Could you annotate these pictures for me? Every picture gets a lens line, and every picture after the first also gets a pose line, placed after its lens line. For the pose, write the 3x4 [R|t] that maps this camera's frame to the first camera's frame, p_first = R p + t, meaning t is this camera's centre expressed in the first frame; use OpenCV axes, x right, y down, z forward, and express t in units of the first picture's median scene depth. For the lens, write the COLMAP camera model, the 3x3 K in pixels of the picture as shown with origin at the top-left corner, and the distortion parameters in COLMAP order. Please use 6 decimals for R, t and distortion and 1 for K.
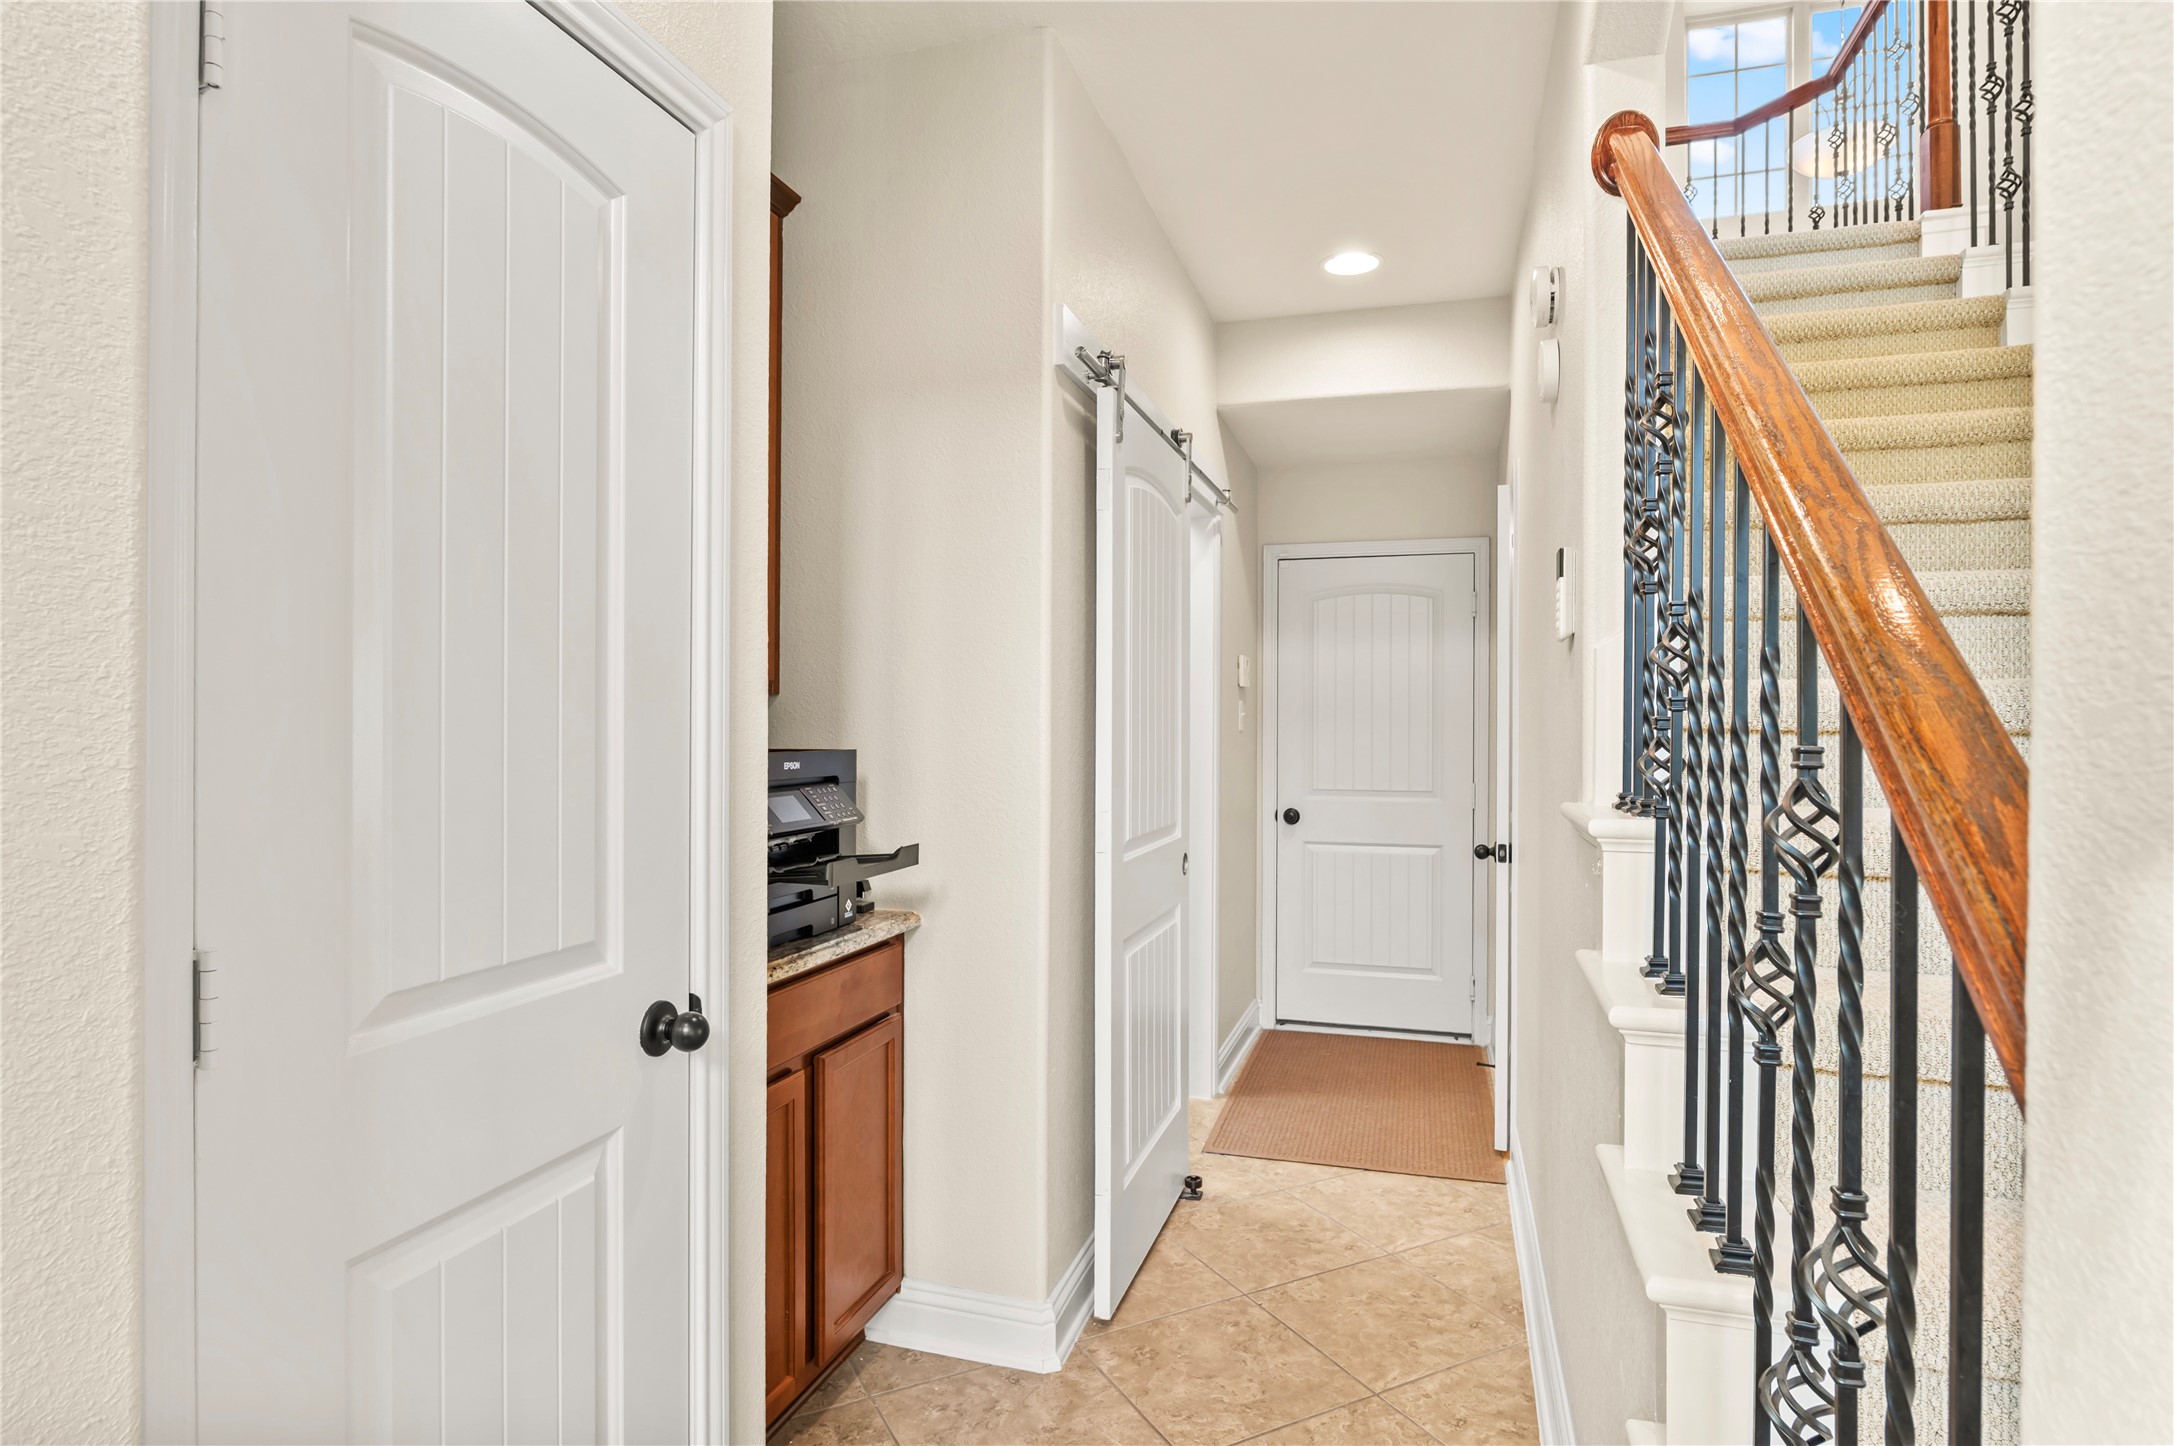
lens RADIAL K [[1143.0, 0, 1092.4], [0, 1143.0, 715.2], [0, 0, 1]] dist [-0.003745, -0.000161]
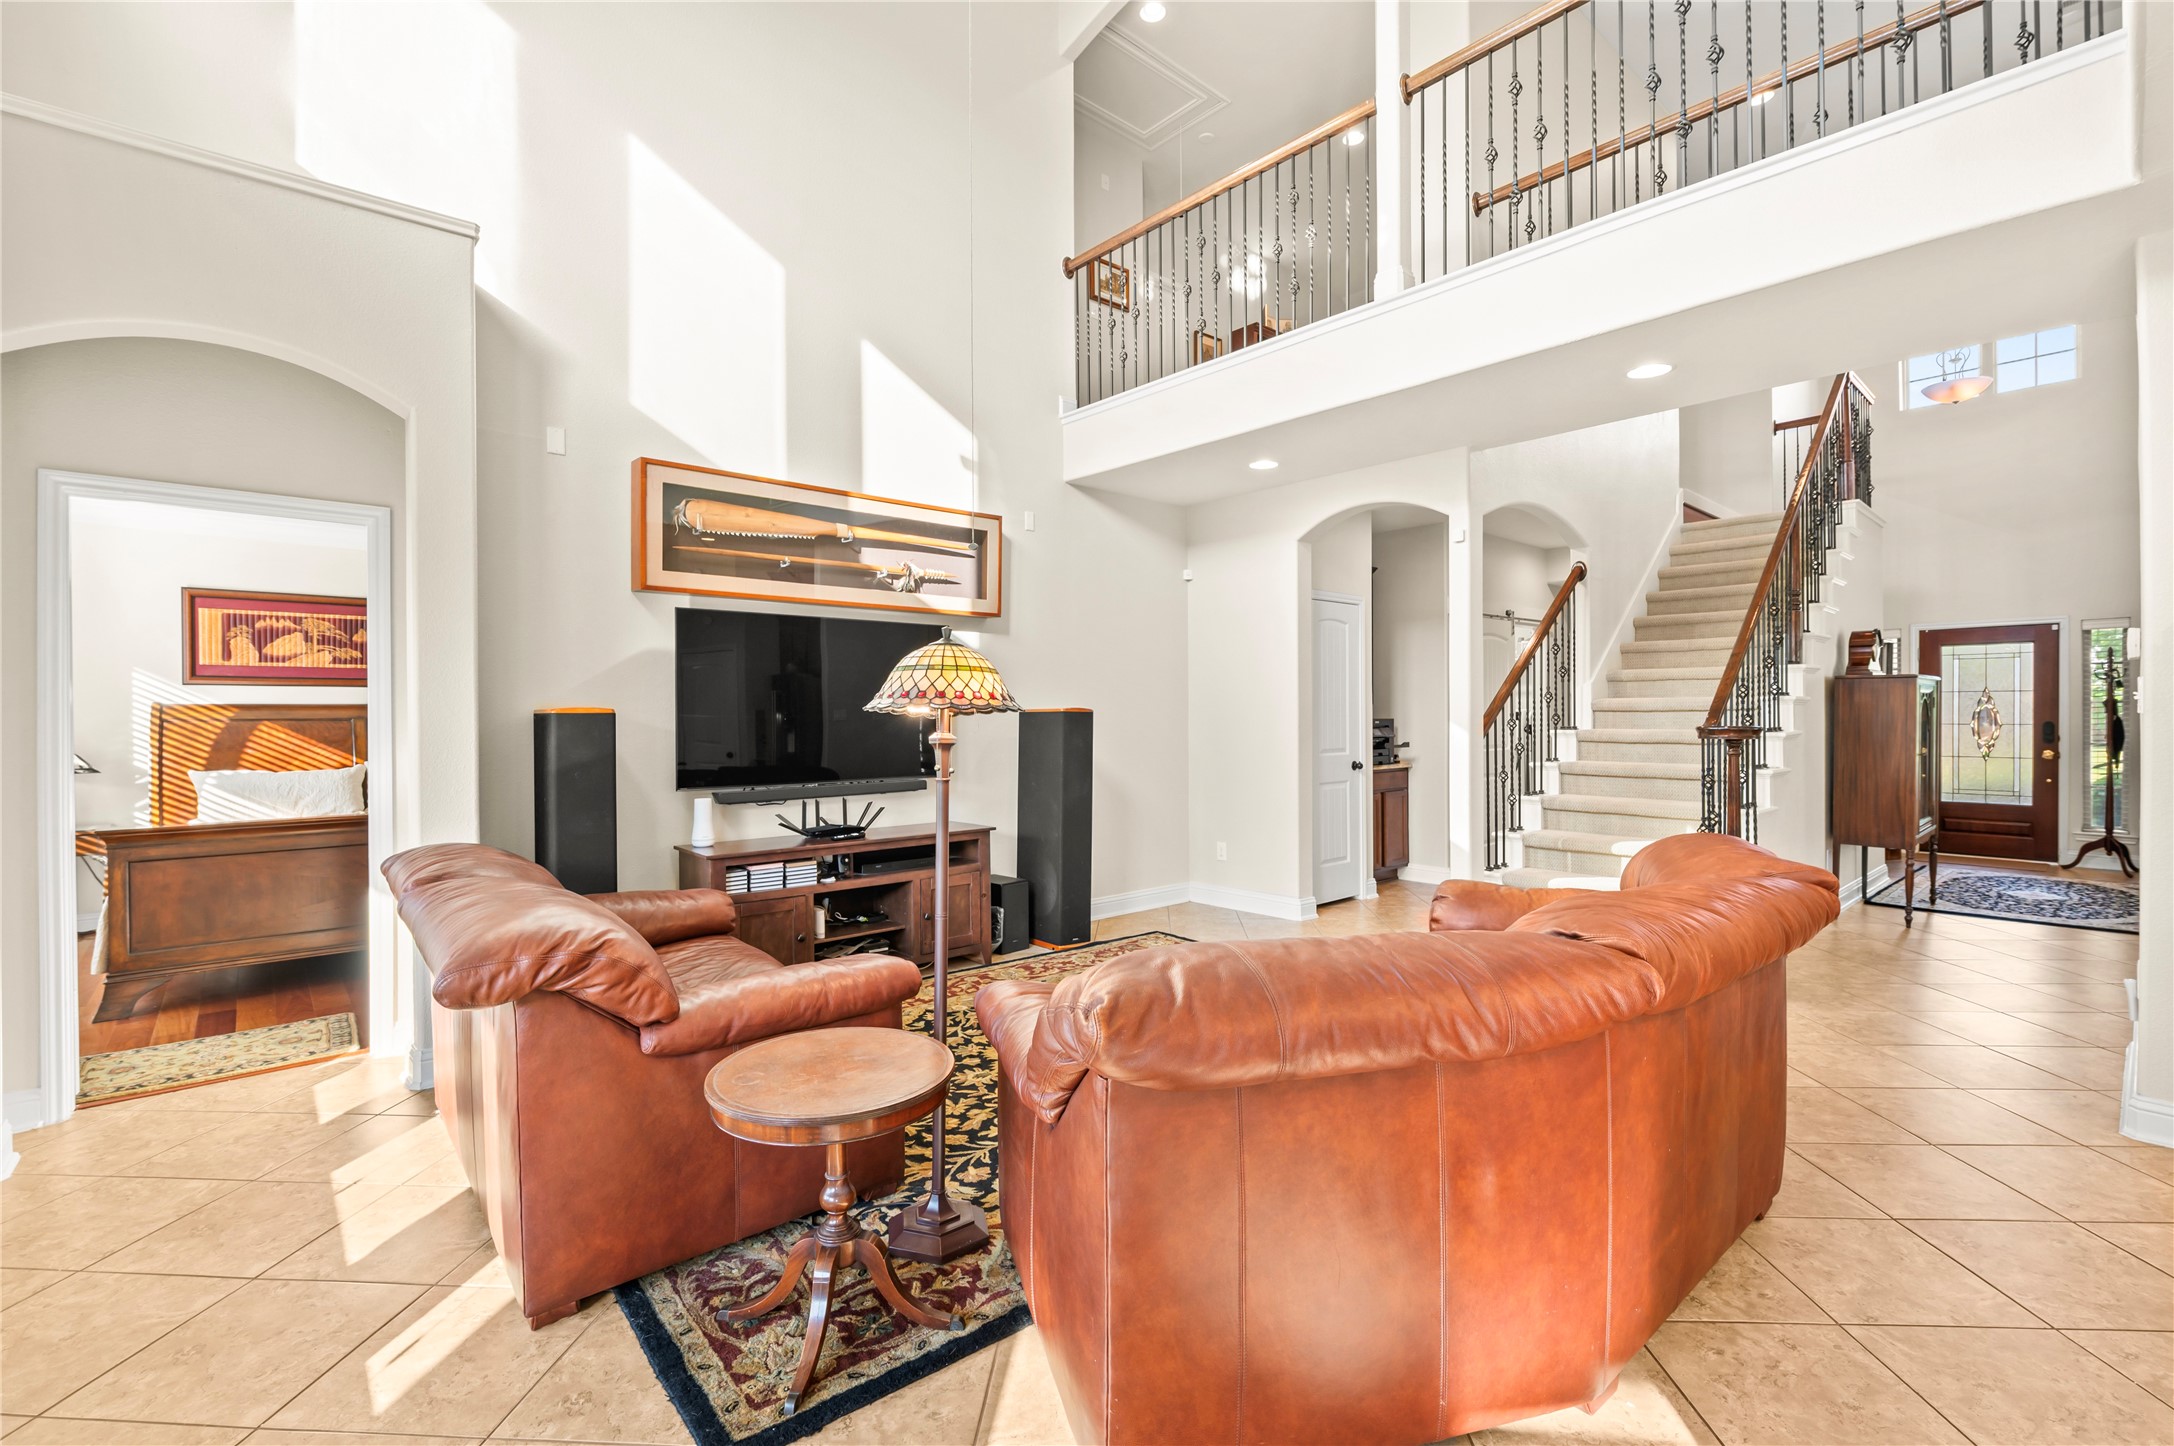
lens RADIAL K [[963.4, 0, 1101.2], [0, 963.4, 724.9], [0, 0, 1]] dist [-0.007018, -0.001870]
pose [[0.856442, -0.004437, -0.516225, 0.687900], [0.013030, 0.999830, 0.013024, -0.004828], [0.516079, -0.017880, 0.856354, -2.539794]]
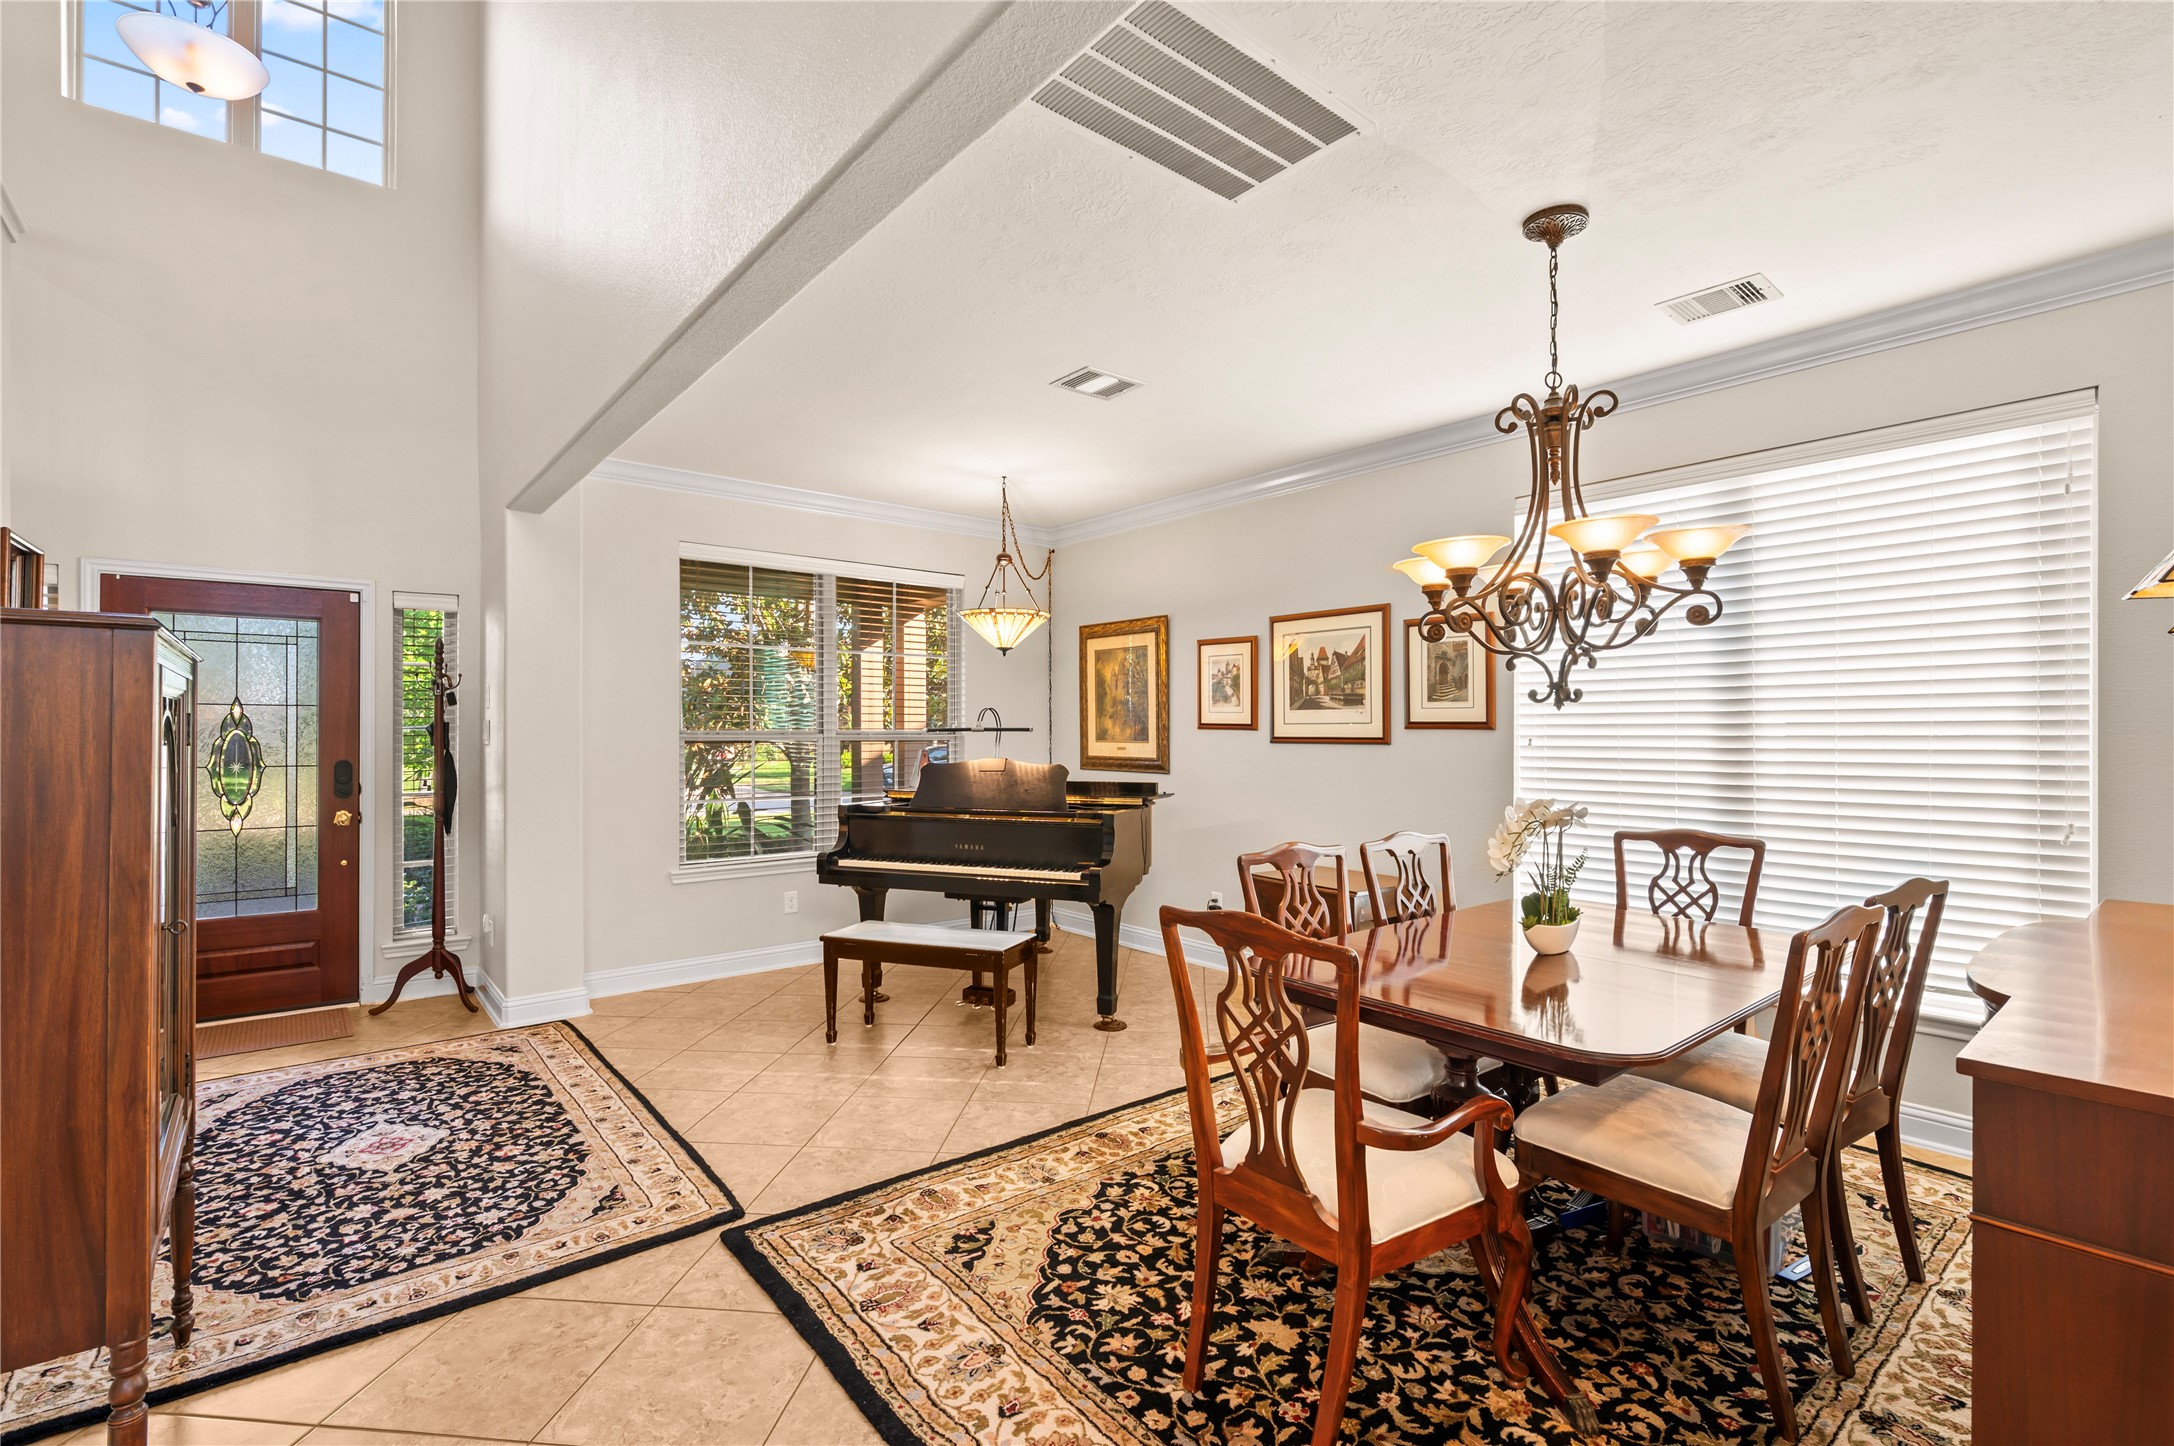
lens RADIAL K [[963.4, 0, 1080.9], [0, 963.4, 725.0], [0, 0, 1]] dist [-0.007018, -0.001870]
pose [[0.555259, -0.001806, 0.831676, 1.076218], [-0.000076, 0.999998, 0.002222, -0.005621], [-0.831678, -0.001297, 0.555257, 0.104120]]
